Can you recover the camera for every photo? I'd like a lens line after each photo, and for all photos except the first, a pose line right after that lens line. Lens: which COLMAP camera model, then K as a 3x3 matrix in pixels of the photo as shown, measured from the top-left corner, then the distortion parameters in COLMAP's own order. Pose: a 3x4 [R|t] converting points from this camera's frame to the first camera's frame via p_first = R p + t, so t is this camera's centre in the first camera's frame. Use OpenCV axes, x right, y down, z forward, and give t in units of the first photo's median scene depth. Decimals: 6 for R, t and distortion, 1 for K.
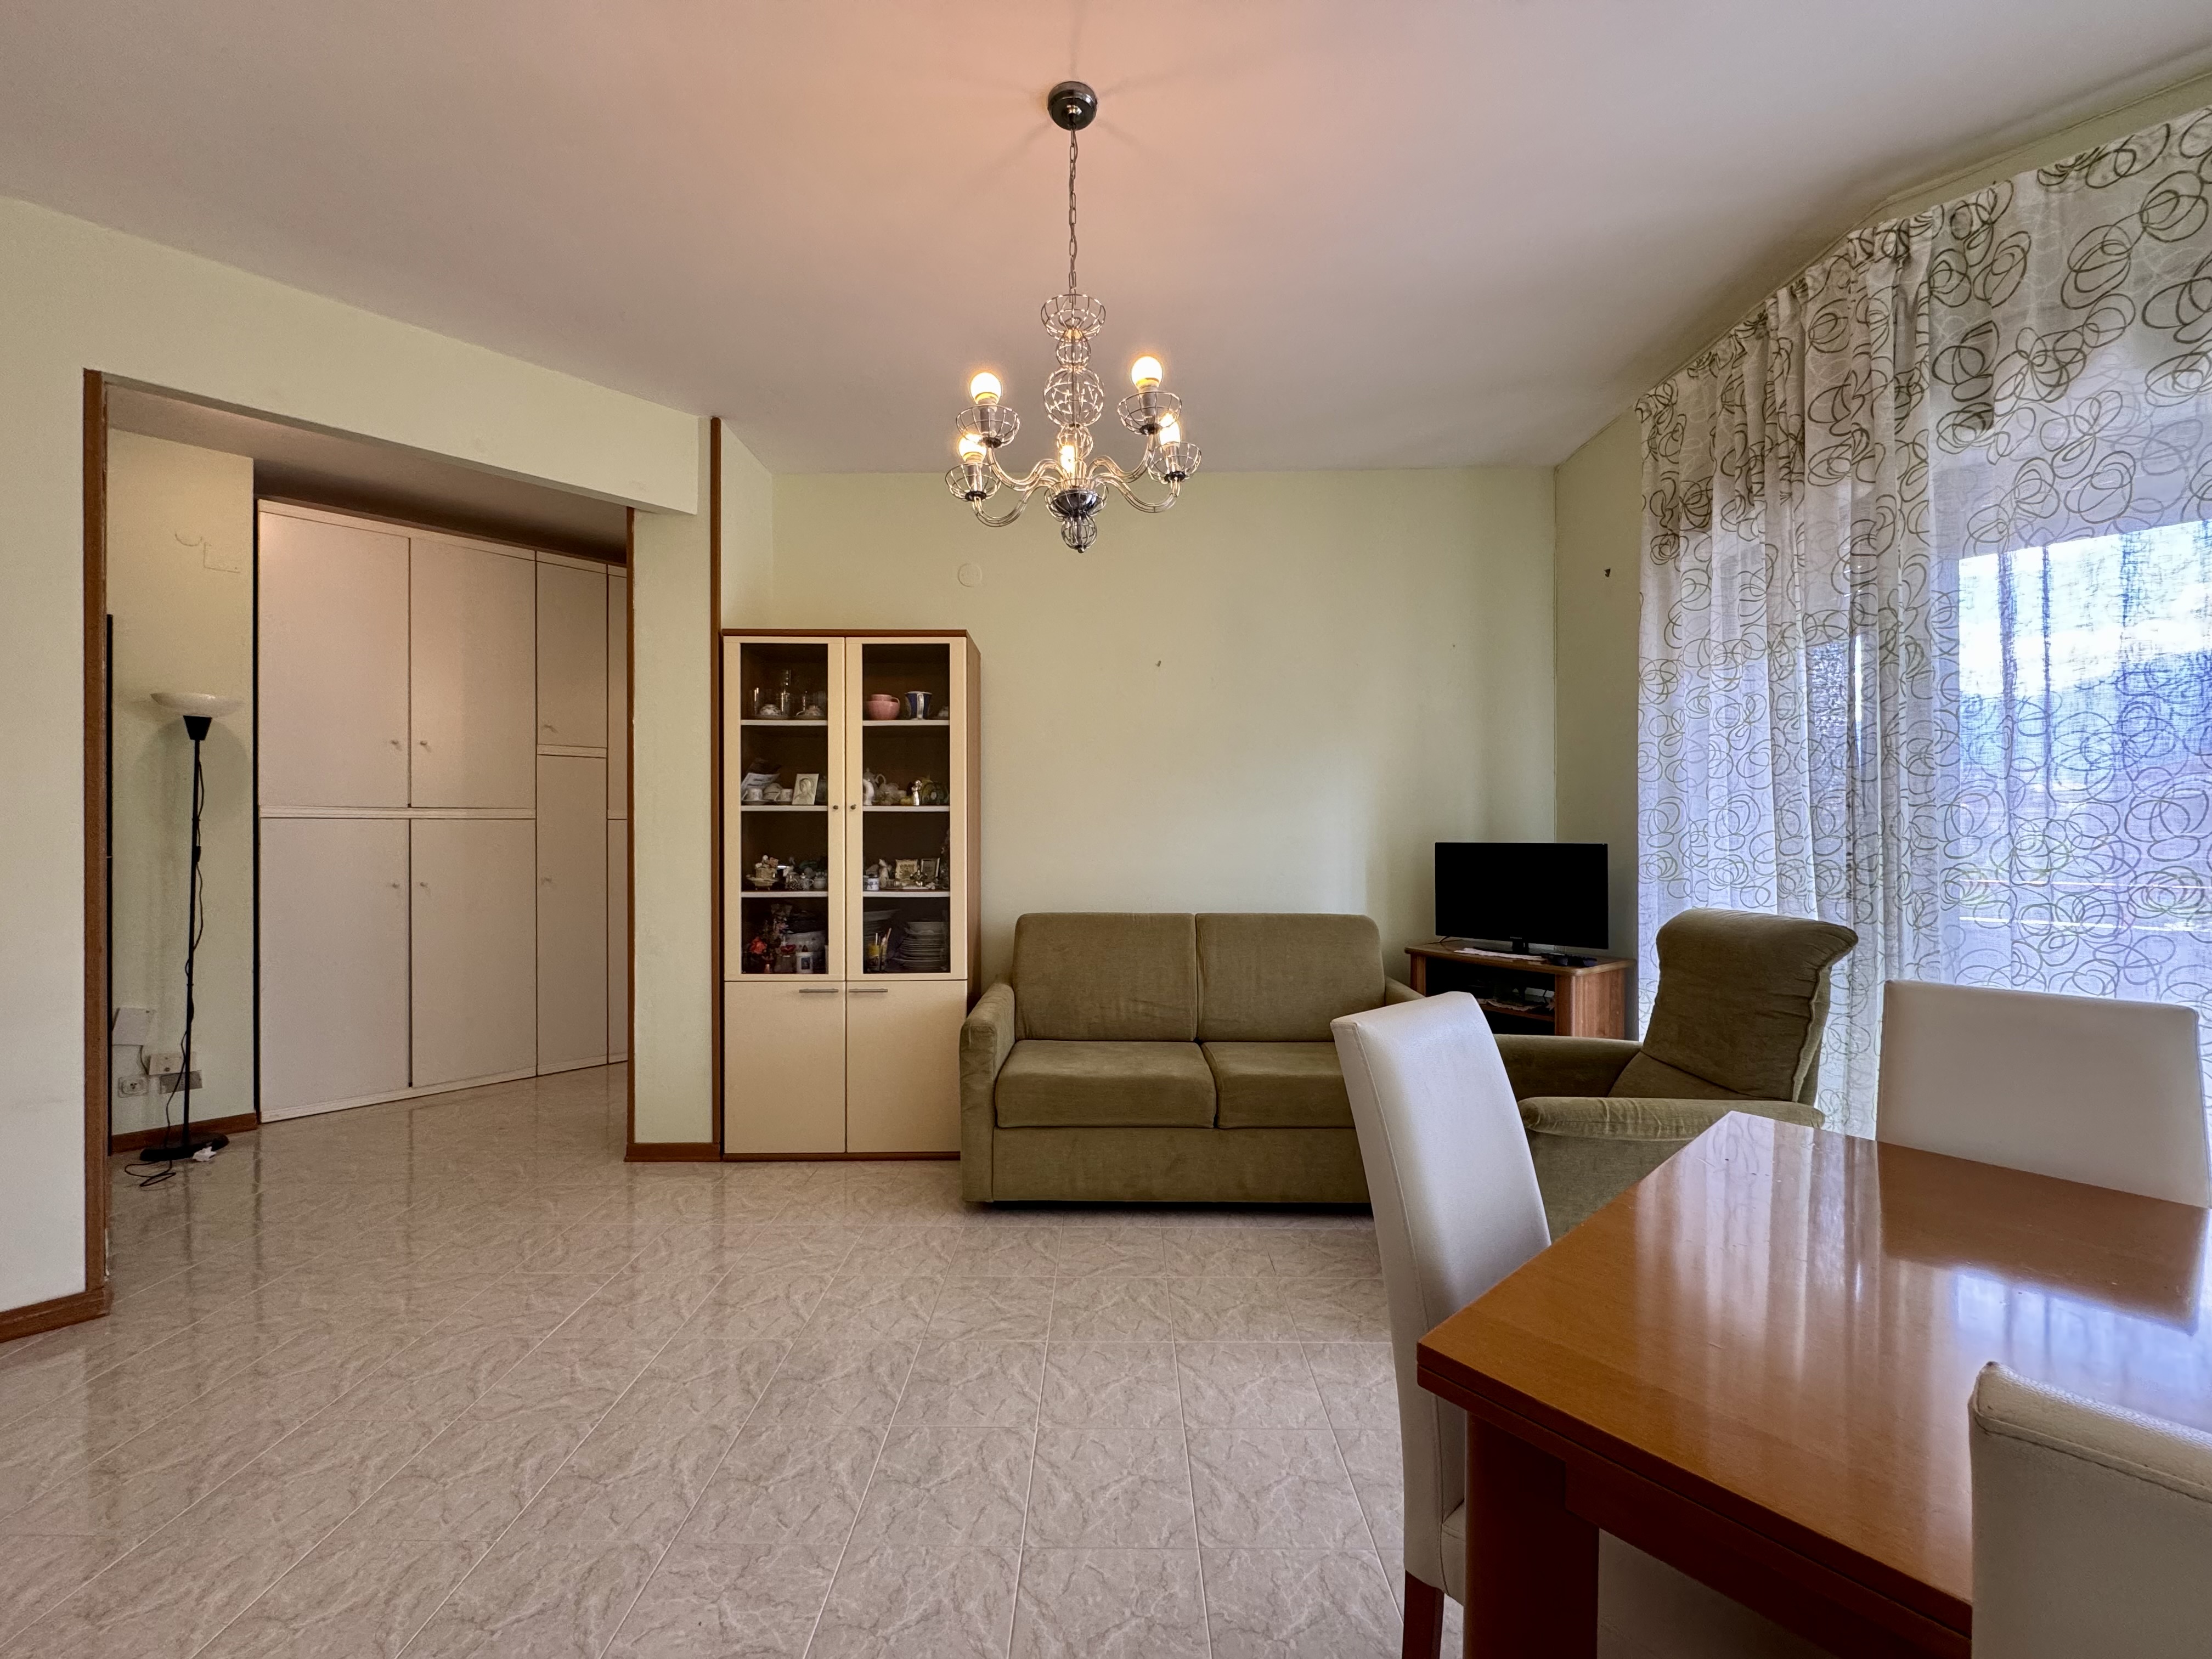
lens RADIAL K [[887.5, 0, 1106.0], [0, 887.5, 829.5], [0, 0, 1]] dist [-0.001747, 0.000607]
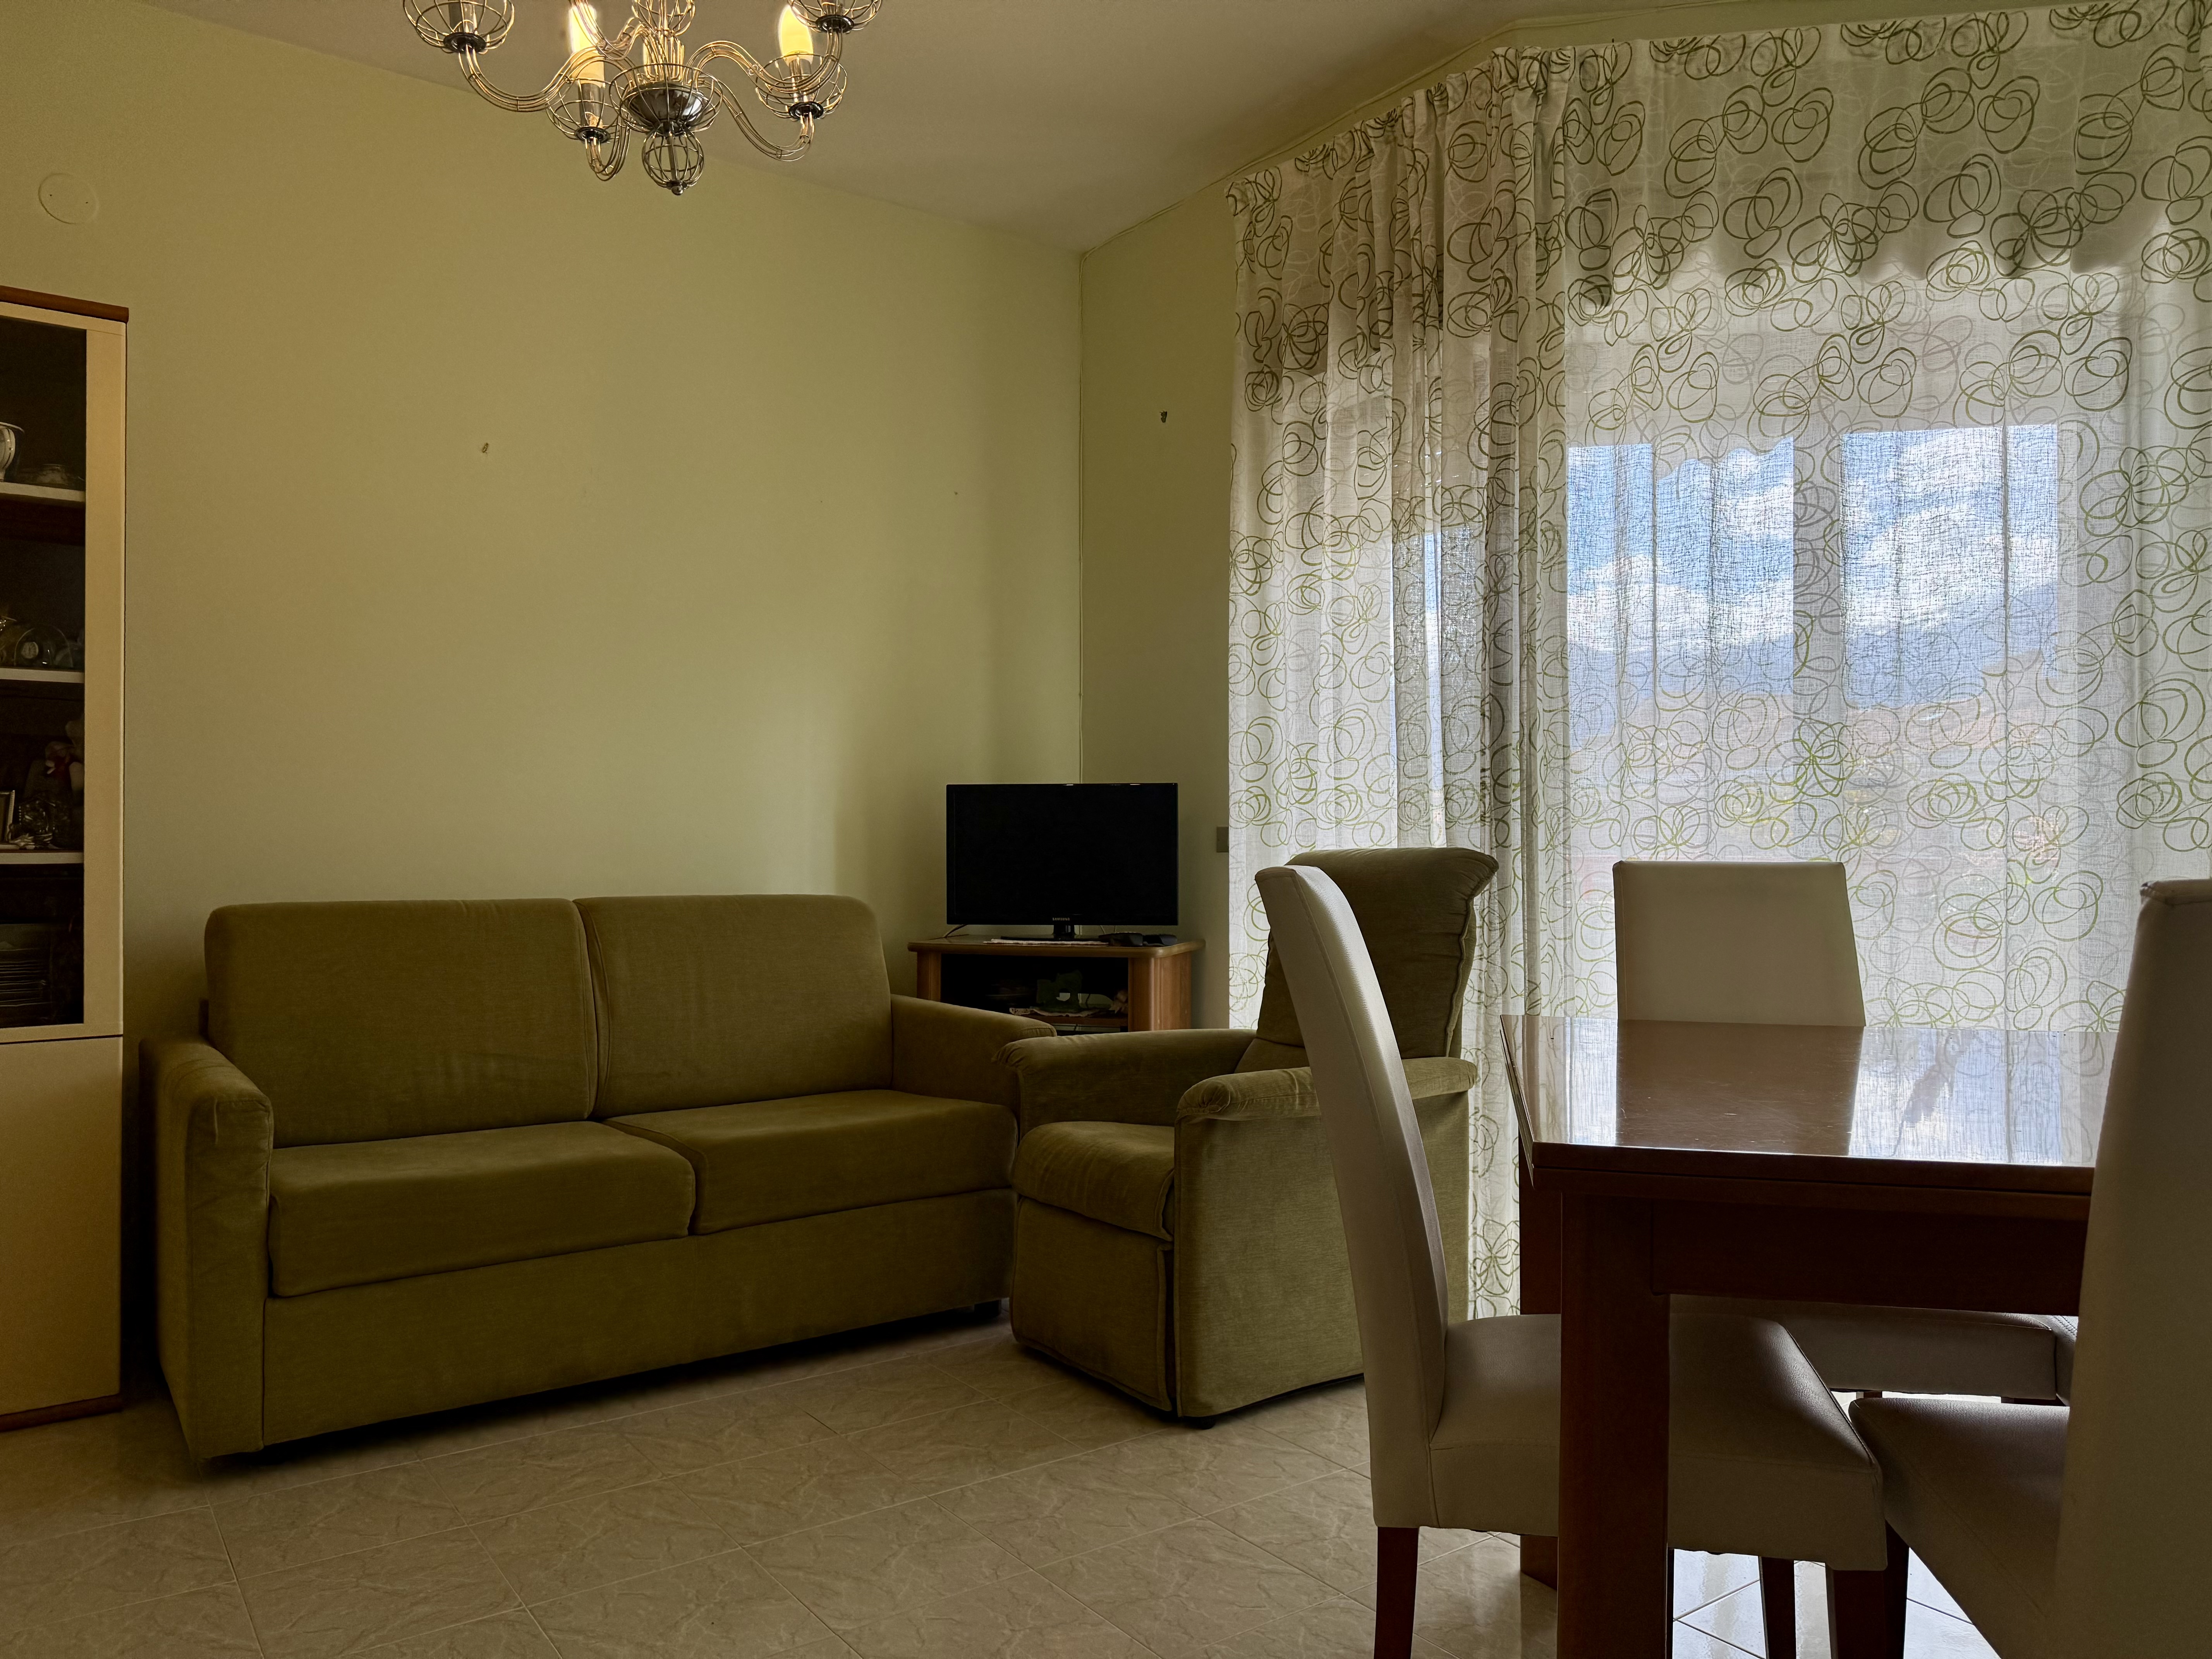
lens RADIAL K [[1553.1, 0, 1109.6], [0, 1553.1, 839.7], [0, 0, 1]] dist [0.016015, -0.008678]
pose [[0.806728, 0.002875, 0.590916, -0.352456], [-0.000330, 0.999990, -0.004415, 0.103688], [-0.590923, 0.003367, 0.806721, -0.000691]]
